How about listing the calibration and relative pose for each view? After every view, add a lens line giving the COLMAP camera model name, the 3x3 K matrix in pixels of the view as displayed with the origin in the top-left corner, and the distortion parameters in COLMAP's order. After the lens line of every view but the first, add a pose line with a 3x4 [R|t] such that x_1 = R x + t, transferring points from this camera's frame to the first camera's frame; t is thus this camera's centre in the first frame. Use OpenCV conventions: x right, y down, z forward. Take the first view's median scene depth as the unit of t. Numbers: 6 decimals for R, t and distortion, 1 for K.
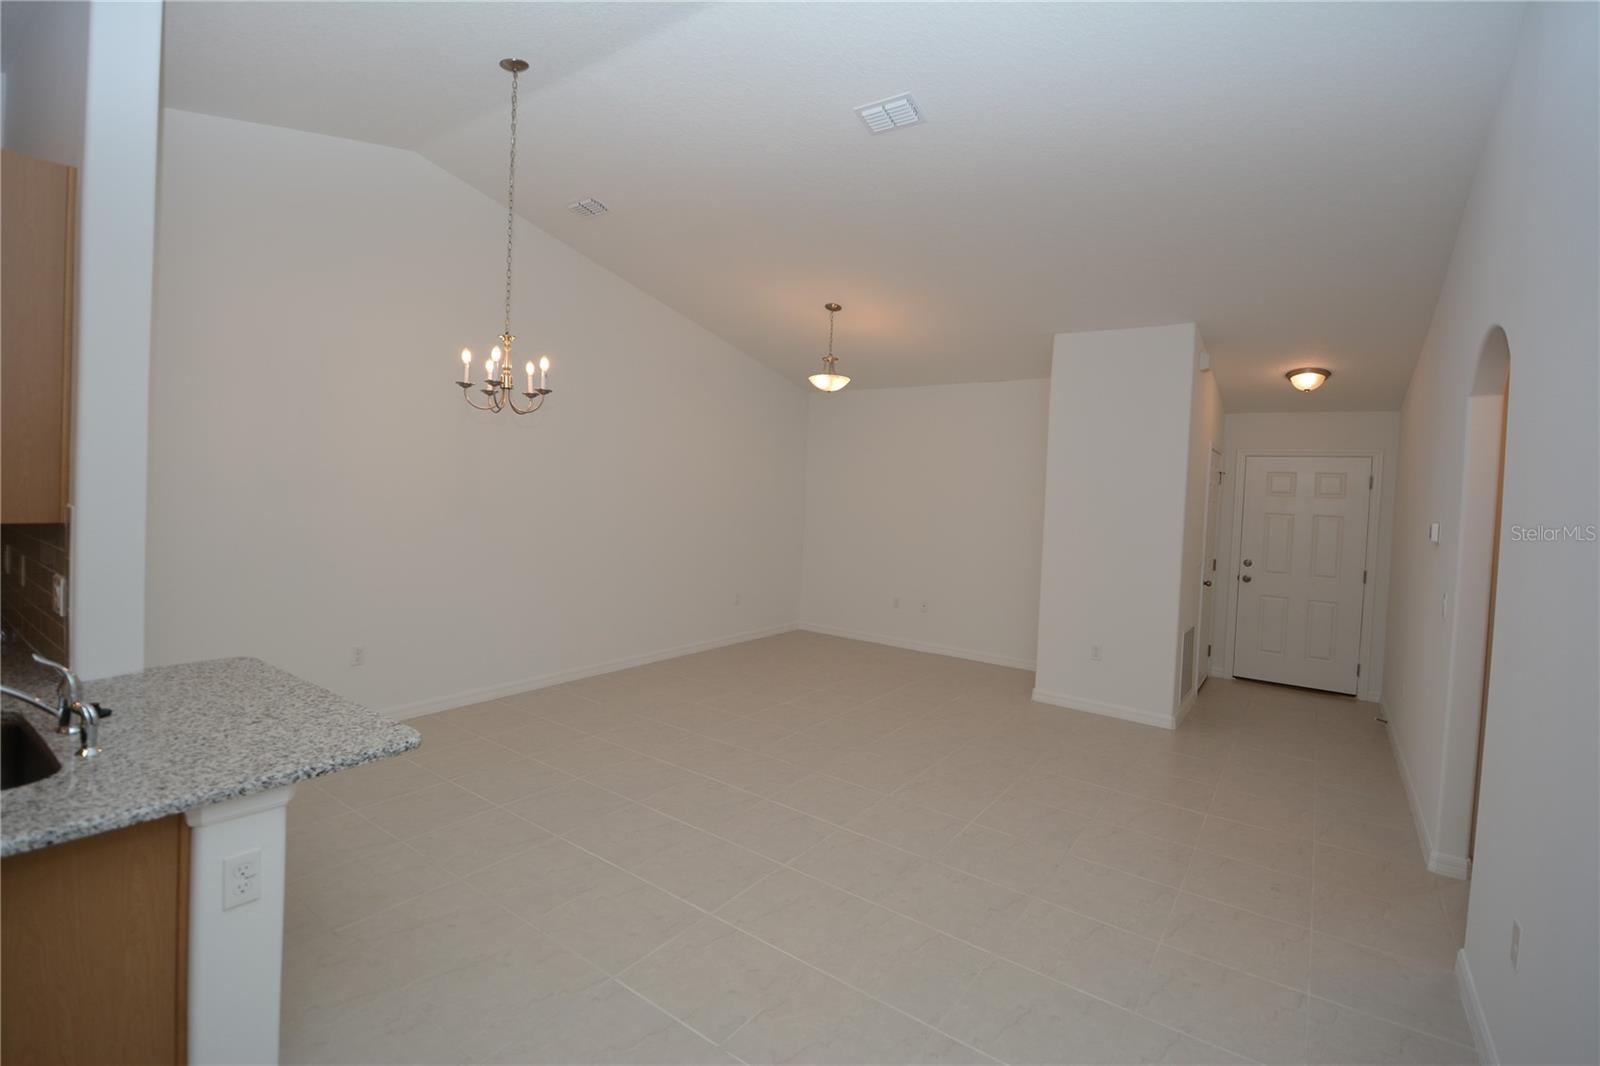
lens RADIAL K [[723.0, 0, 797.1], [0, 723.0, 514.4], [0, 0, 1]] dist [-0.002715, -0.019332]
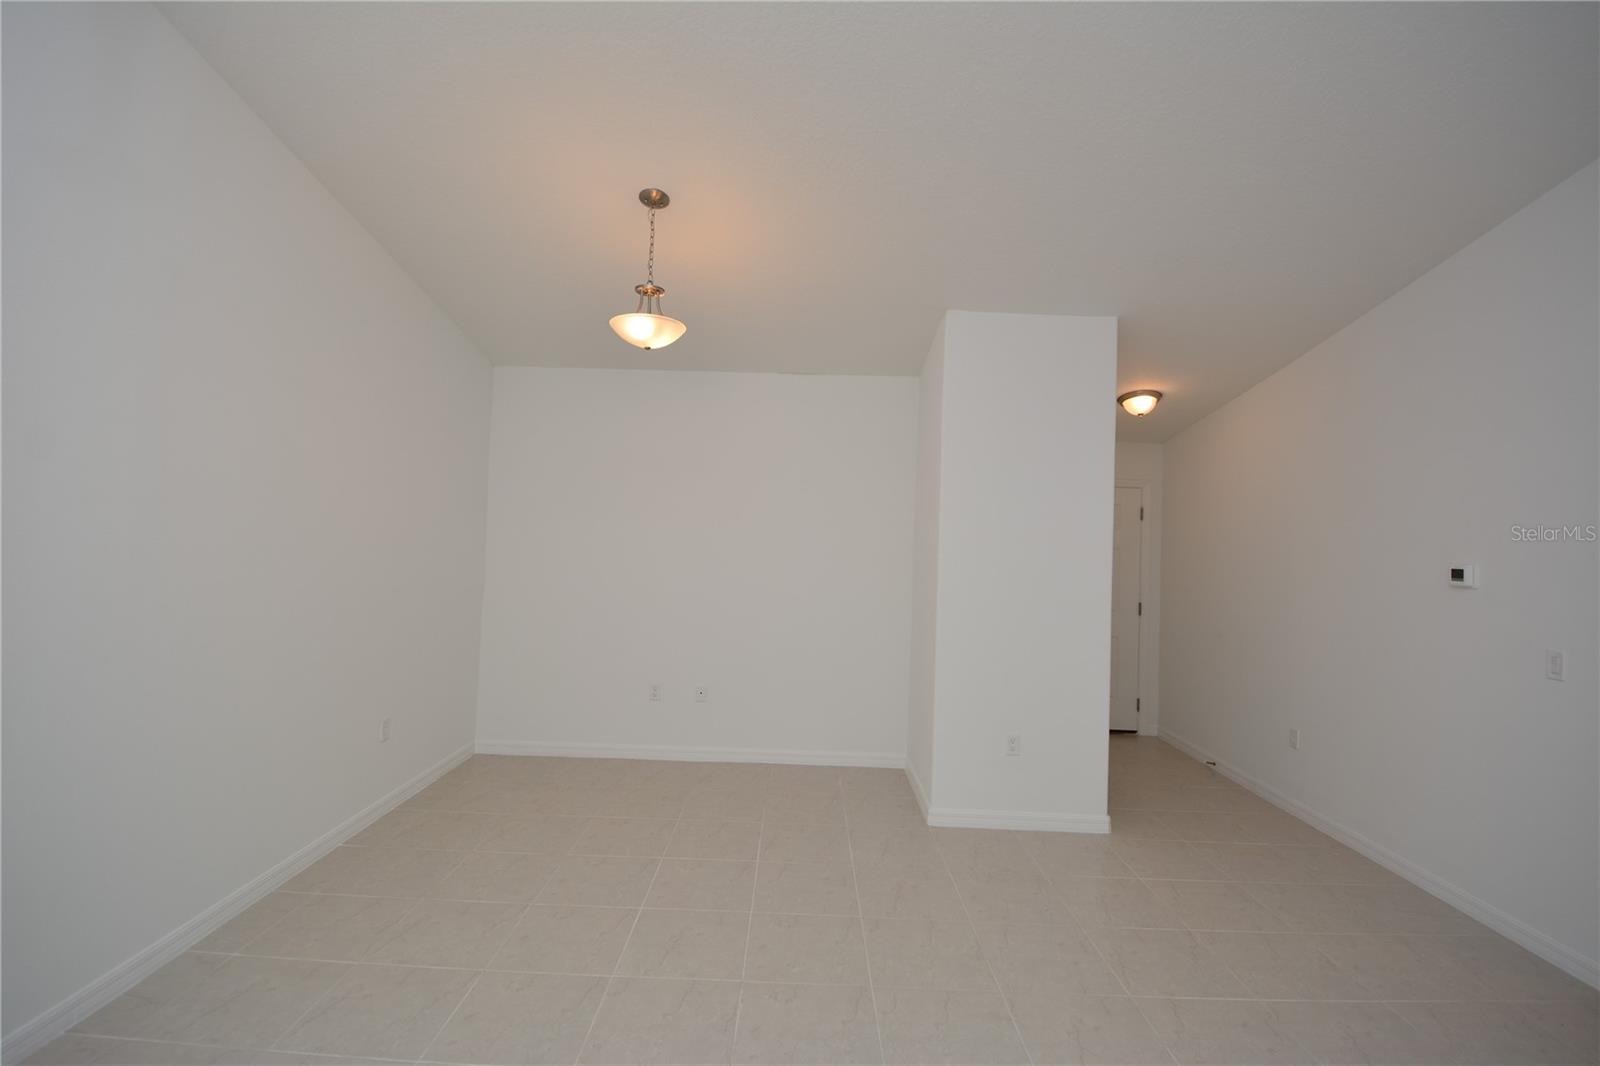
lens RADIAL K [[723.0, 0, 797.1], [0, 723.0, 514.4], [0, 0, 1]] dist [-0.002715, -0.019332]
pose [[0.812224, -0.000233, 0.583345, -0.184472], [0.022993, 0.999236, -0.031615, -0.024448], [-0.582892, 0.039091, 0.811609, 0.493995]]
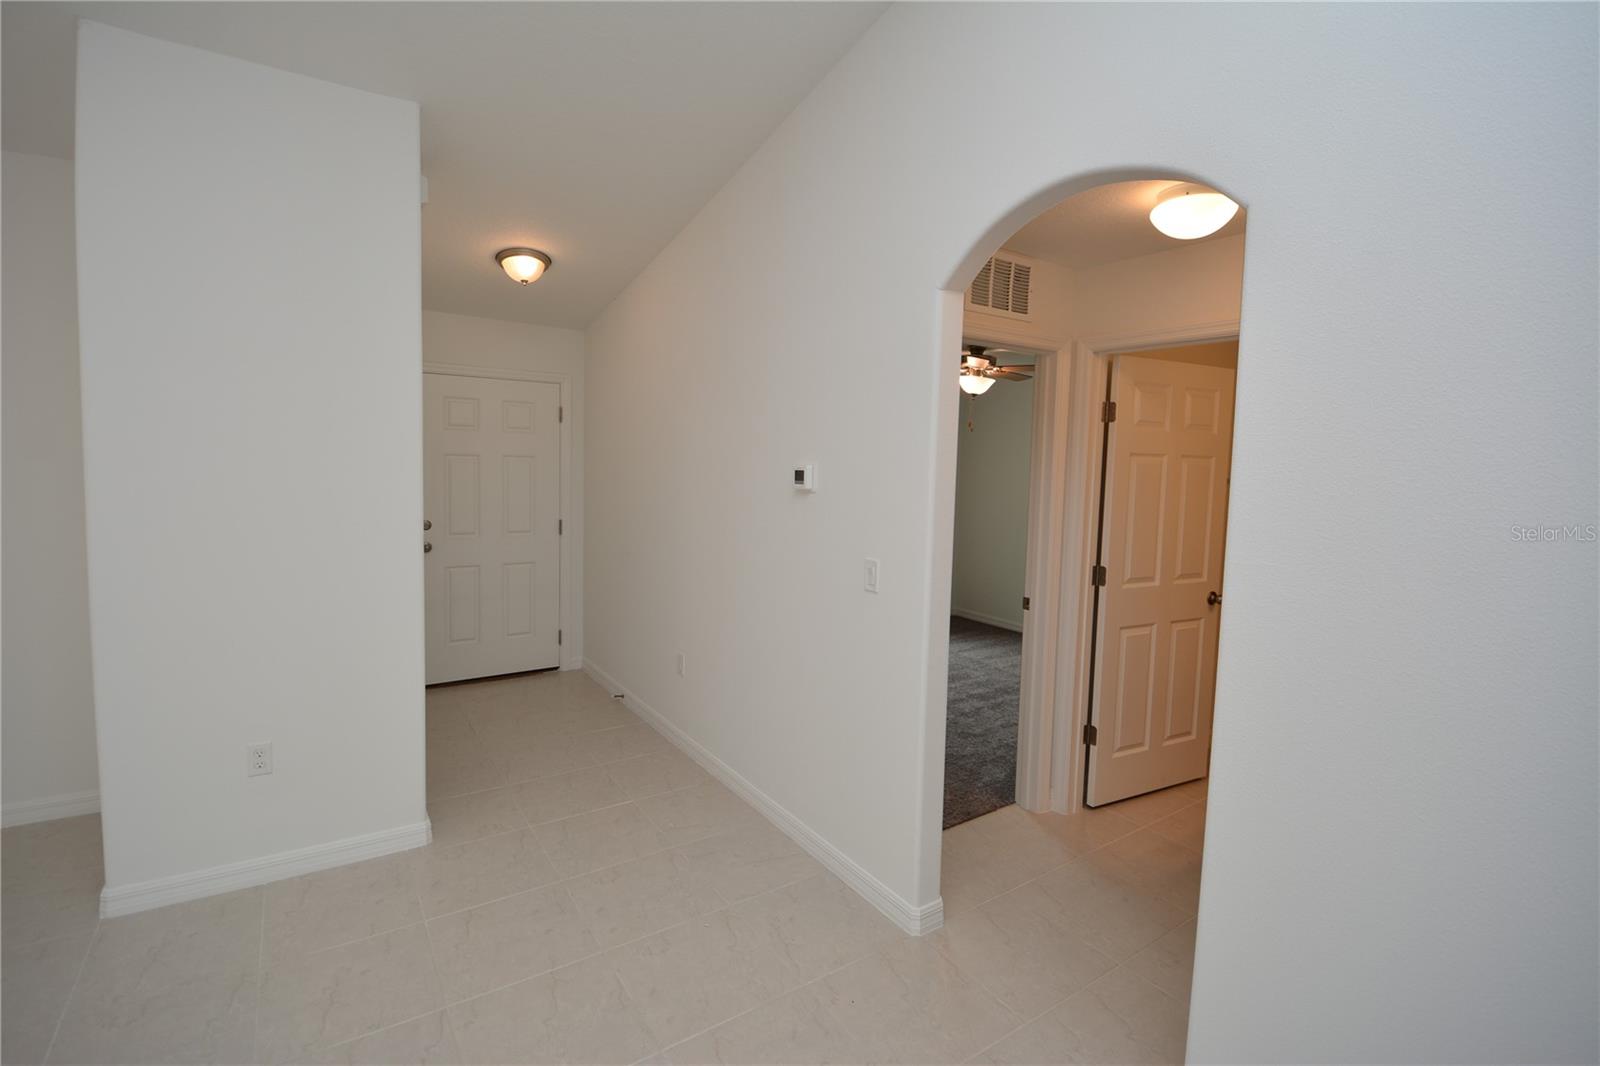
lens RADIAL K [[721.9, 0, 795.6], [0, 721.9, 507.1], [0, 0, 1]] dist [0.017166, -0.026067]
pose [[0.346406, -0.089099, 0.933844, 0.102390], [0.021232, 0.995969, 0.087151, -0.004797], [-0.937844, -0.010362, 0.346901, 0.474881]]
